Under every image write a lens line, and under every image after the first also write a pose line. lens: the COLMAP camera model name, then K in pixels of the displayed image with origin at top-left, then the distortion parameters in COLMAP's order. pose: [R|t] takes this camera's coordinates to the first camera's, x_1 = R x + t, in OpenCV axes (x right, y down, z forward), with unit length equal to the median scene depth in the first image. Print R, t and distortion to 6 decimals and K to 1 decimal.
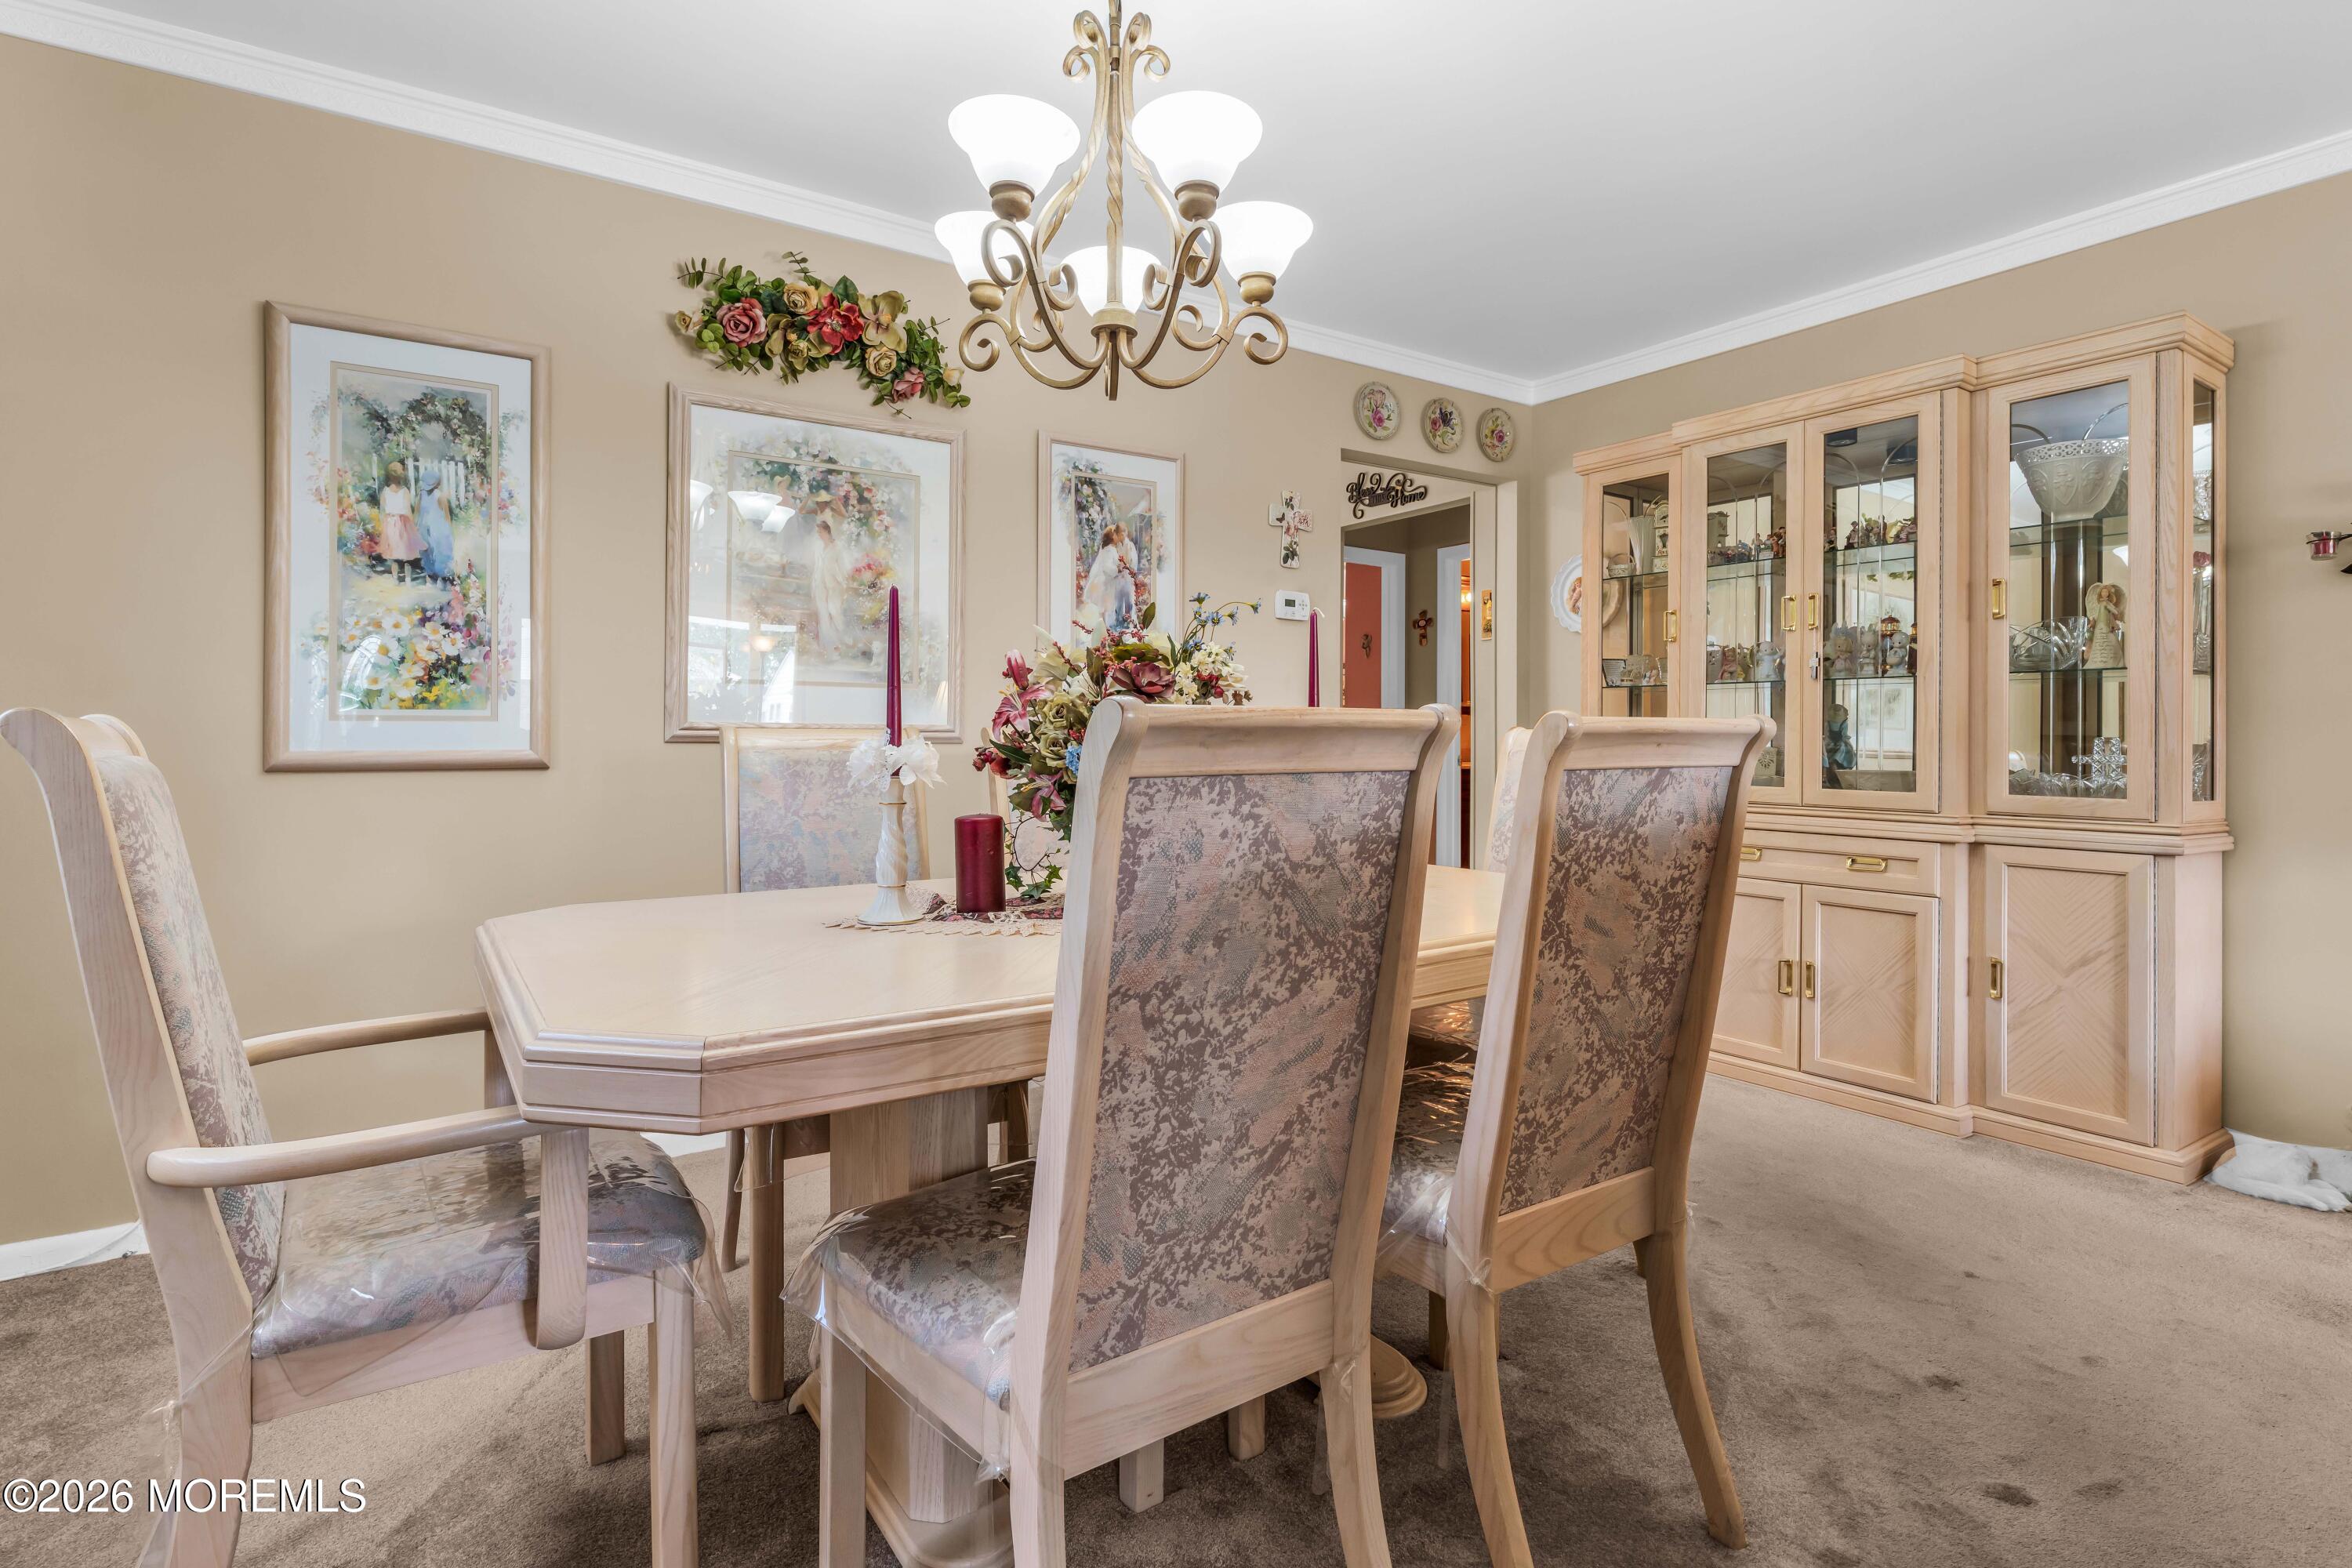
lens RADIAL K [[1146.8, 0, 1167.9], [0, 1146.8, 725.7], [0, 0, 1]] dist [-0.001793, -0.000898]
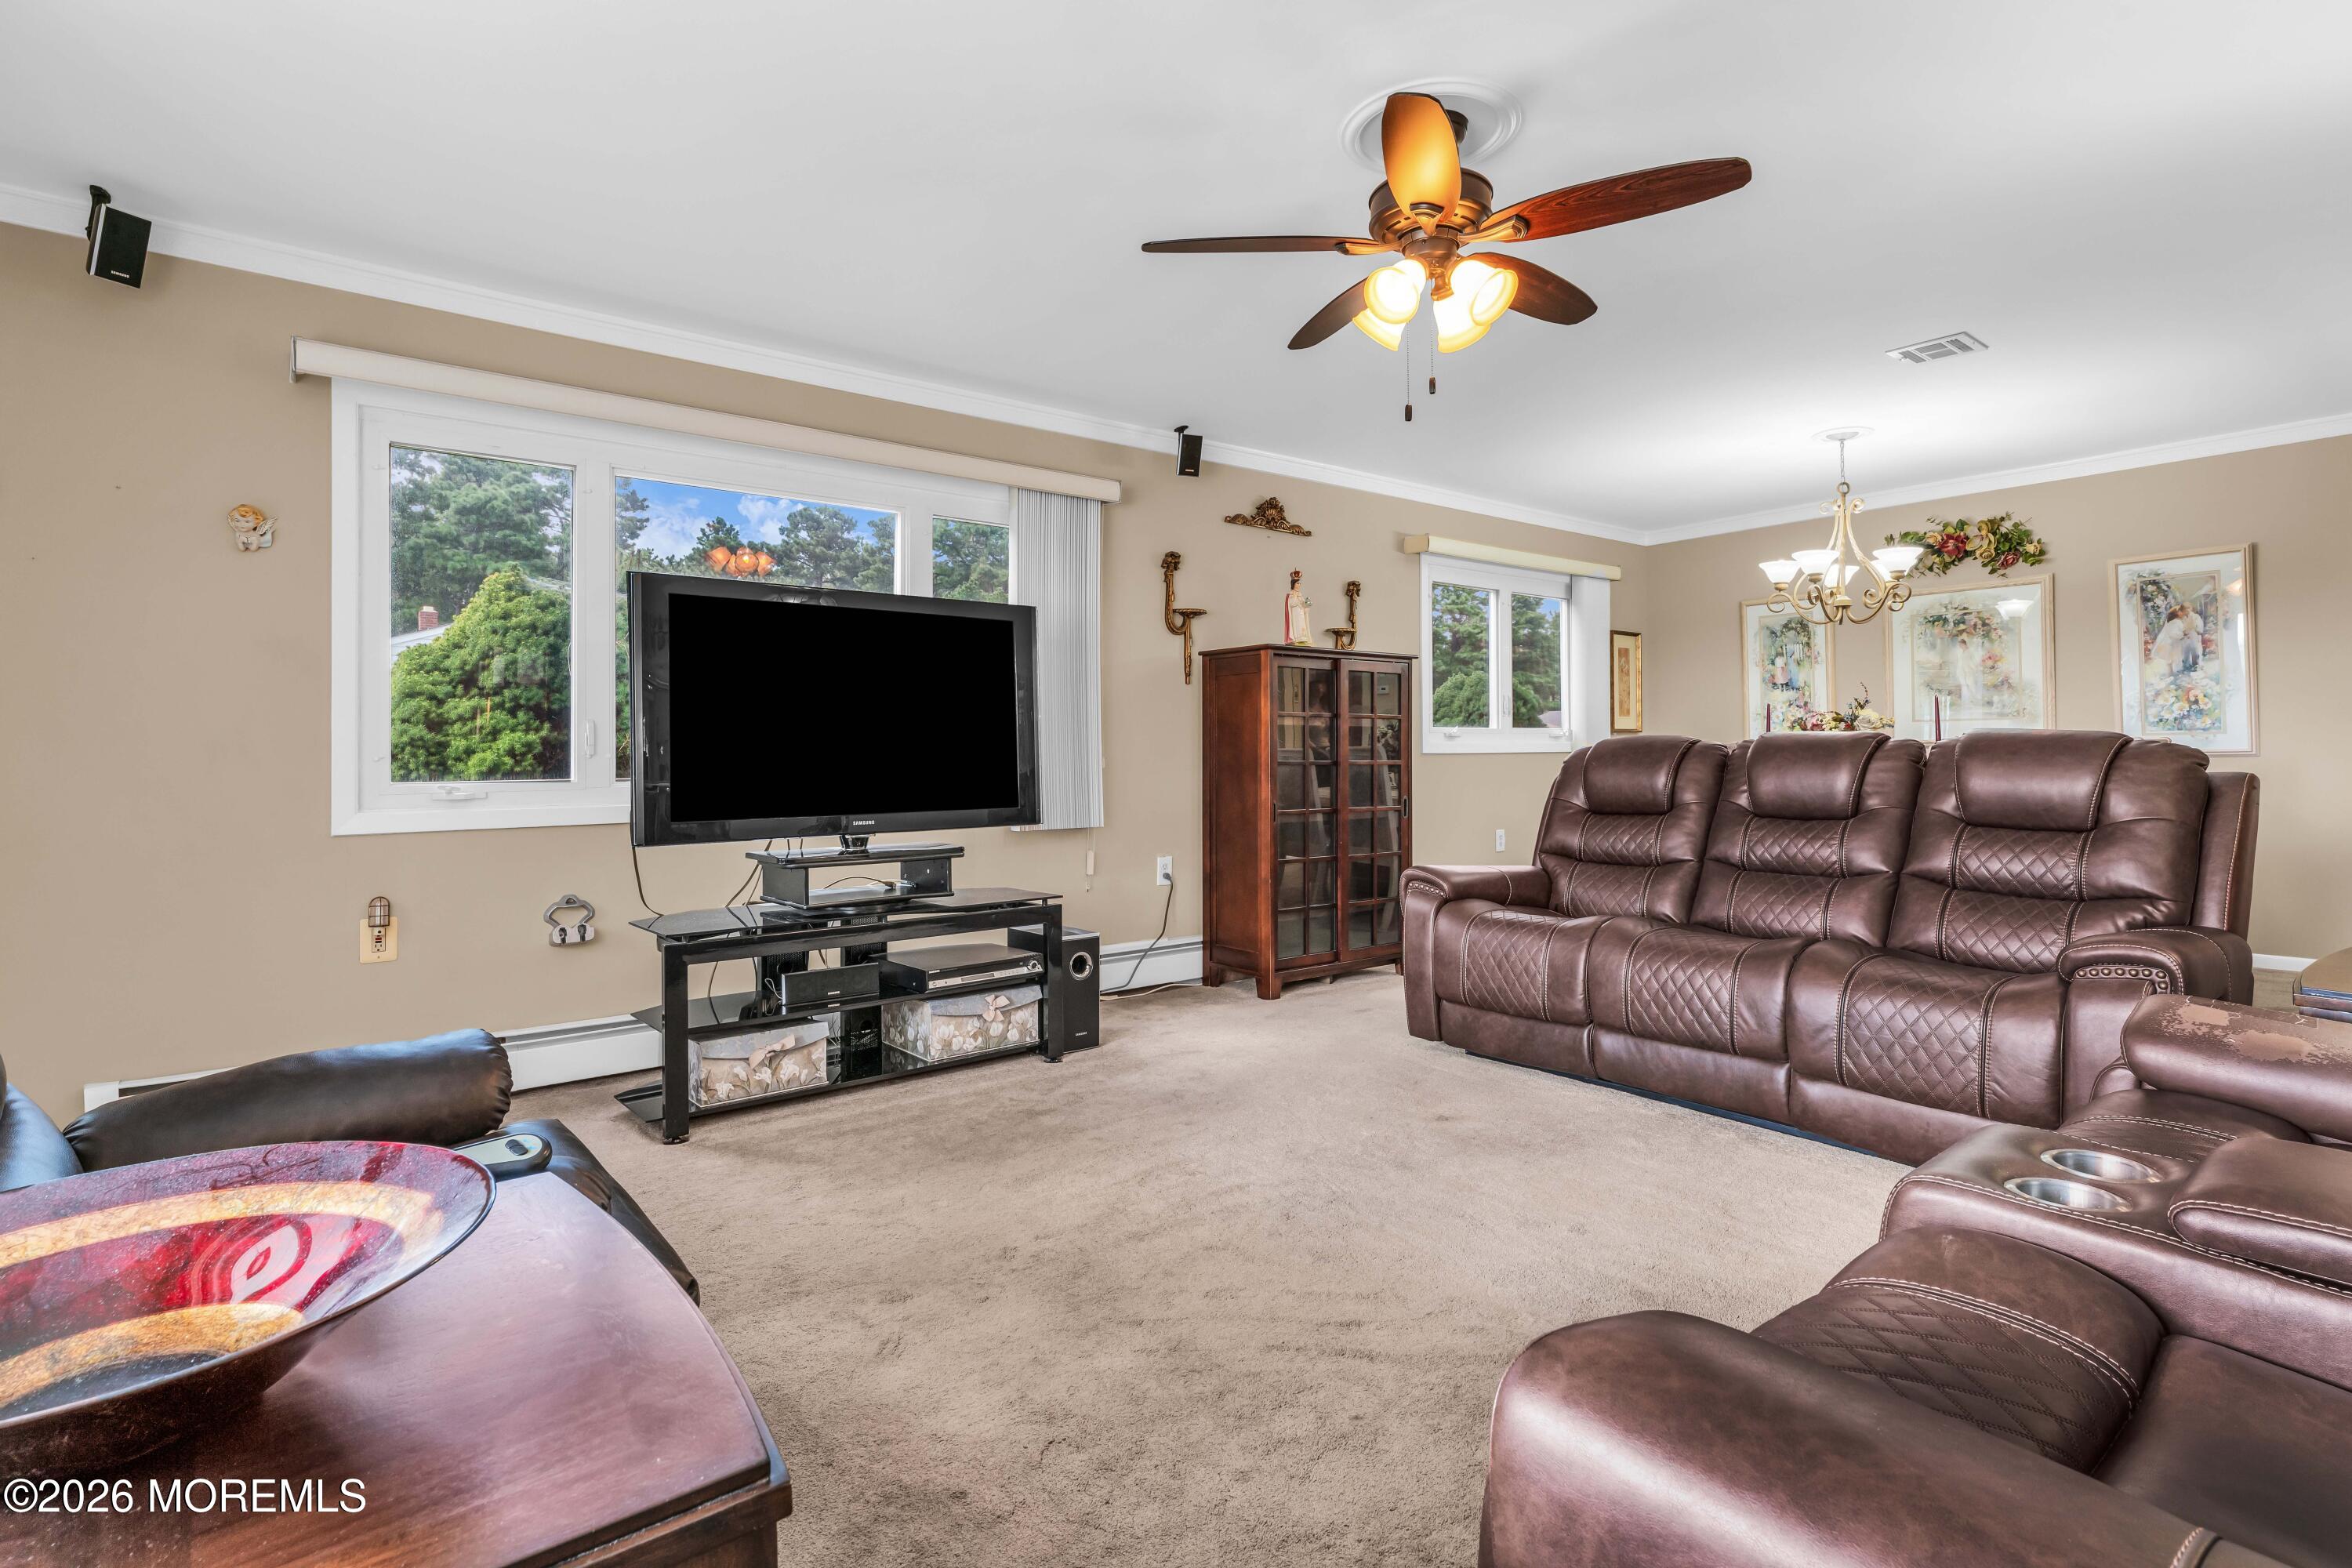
lens RADIAL K [[1124.5, 0, 1175.9], [0, 1124.5, 740.9], [0, 0, 1]] dist [-0.001469, -0.000491]
pose [[0.092487, -0.016317, -0.995580, 1.768935], [0.025115, 0.999586, -0.014050, -0.006978], [0.995397, -0.023705, 0.092859, -0.652888]]
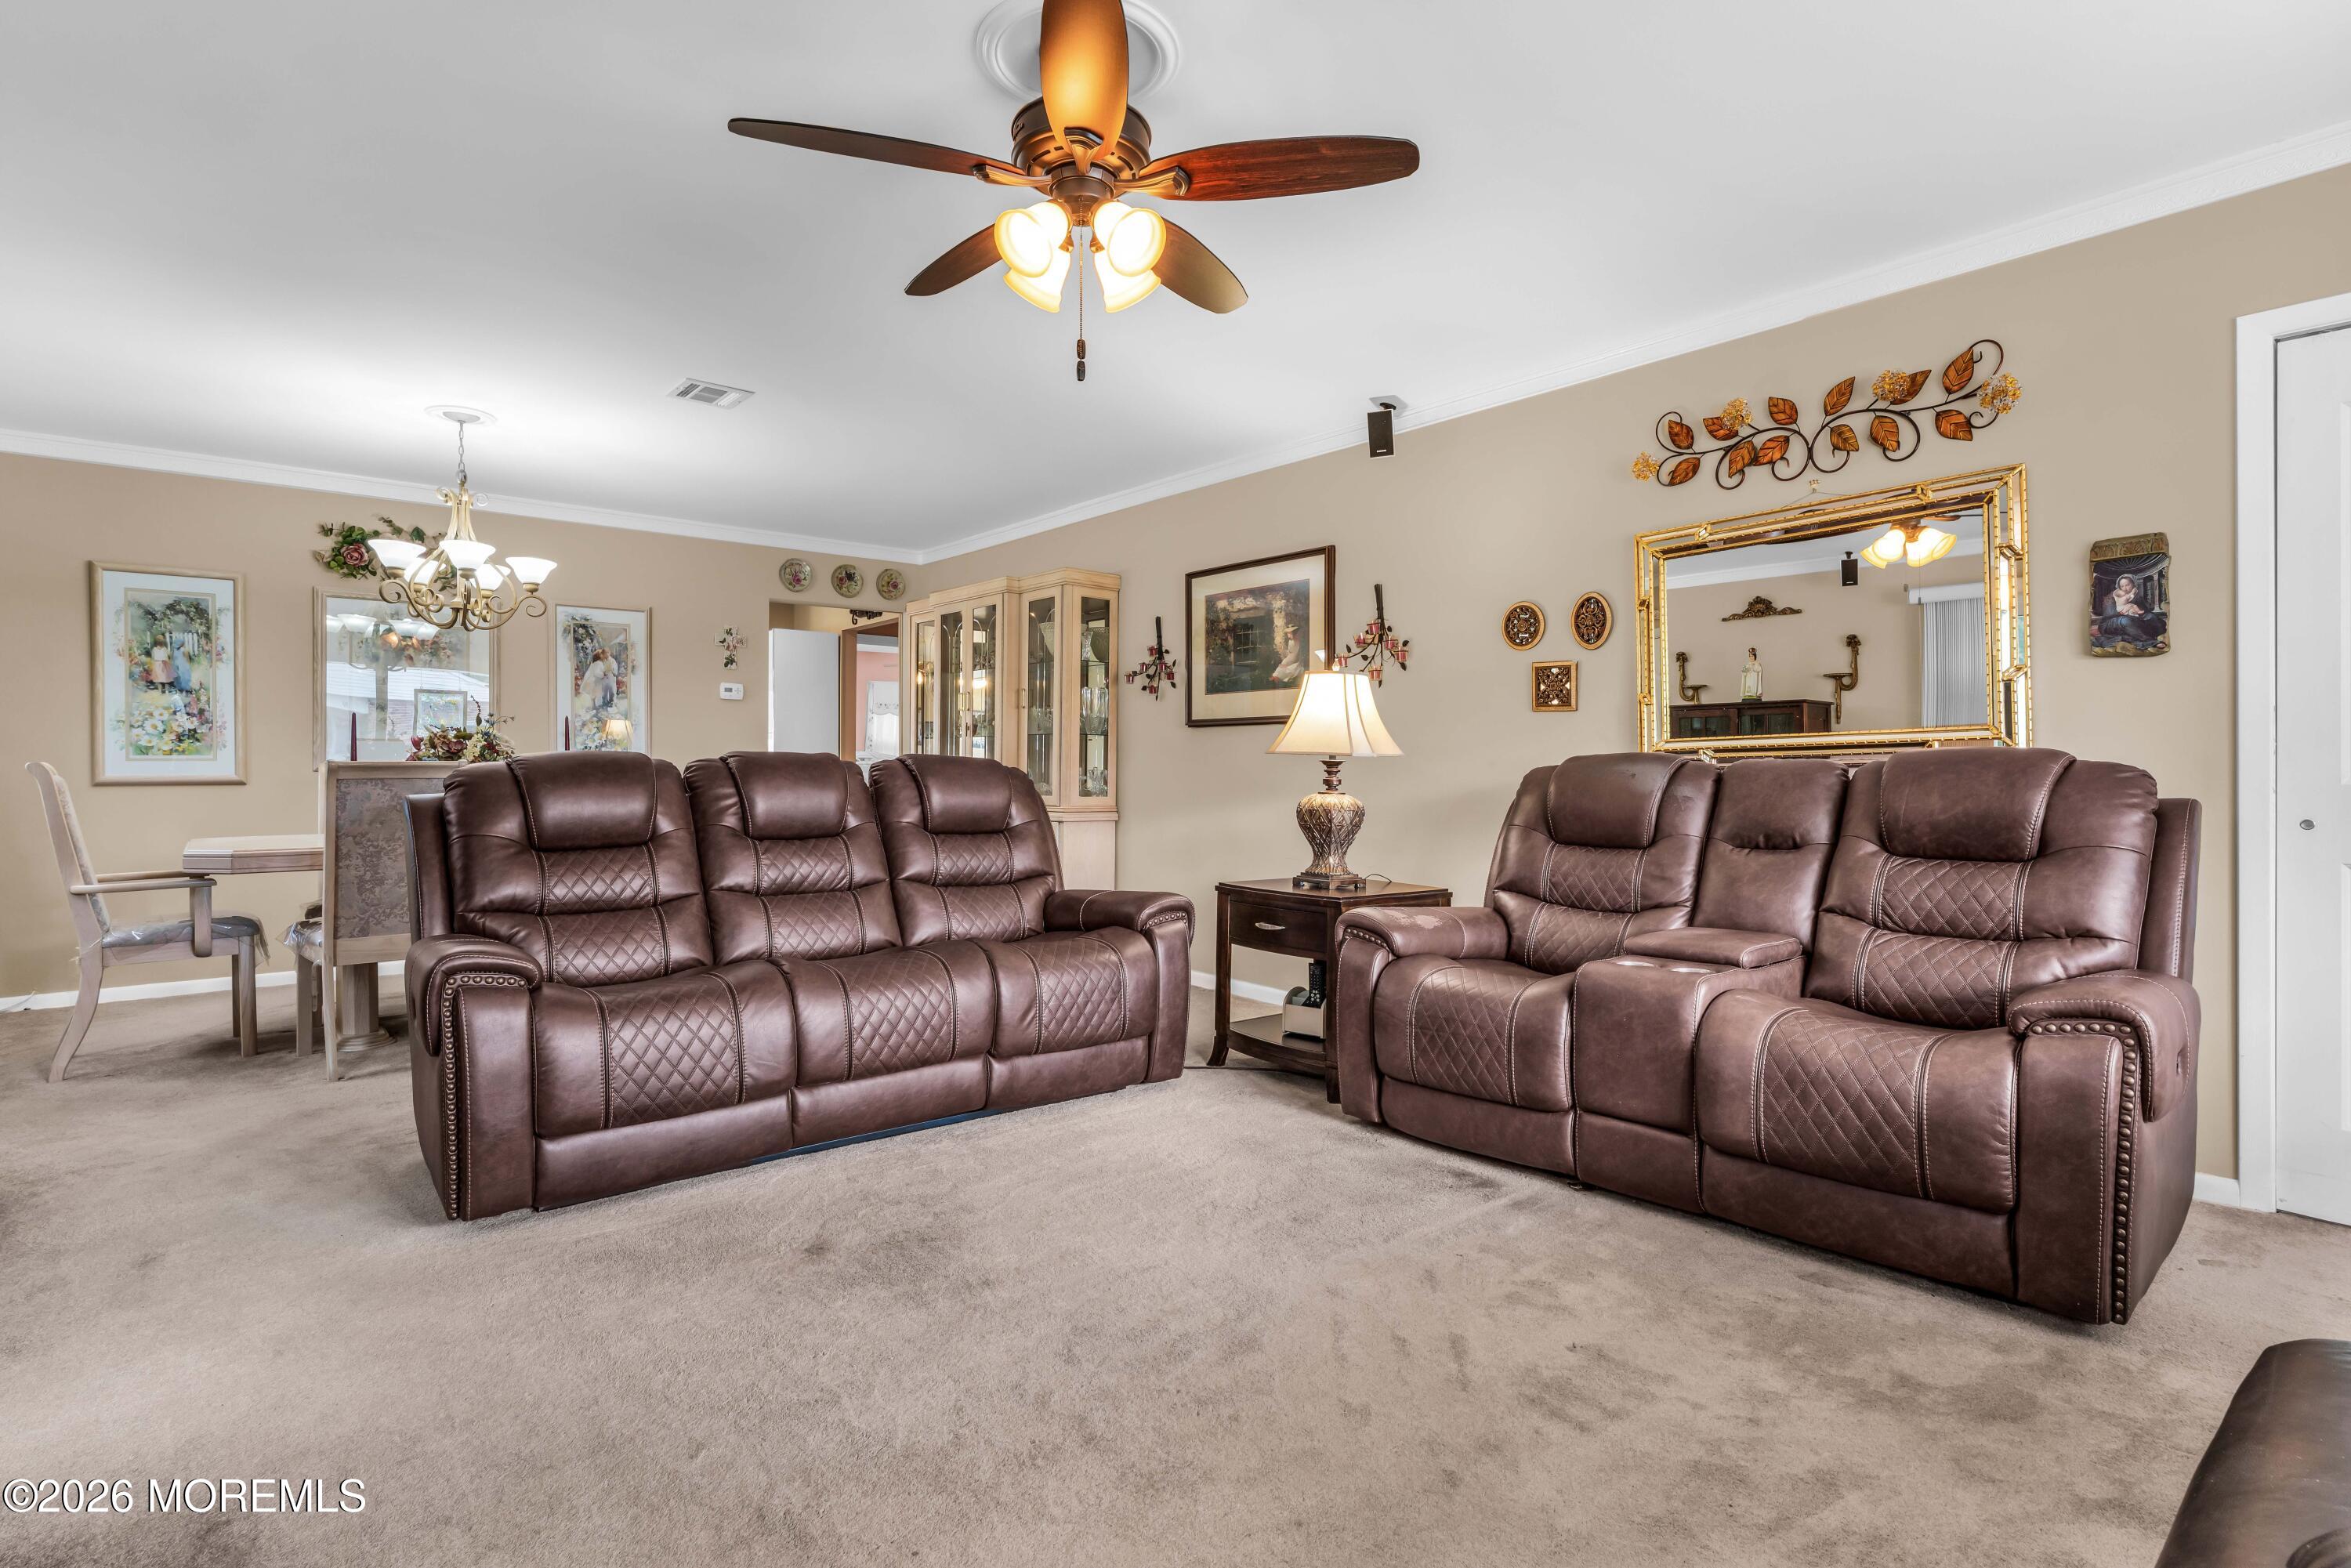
lens RADIAL K [[1141.1, 0, 1171.3], [0, 1141.1, 767.9], [0, 0, 1]] dist [-0.001387, -0.000874]
pose [[0.994217, -0.003150, 0.107348, 0.862882], [0.001722, 0.999909, 0.013395, -0.015379], [-0.107380, -0.013132, 0.994131, -1.165542]]
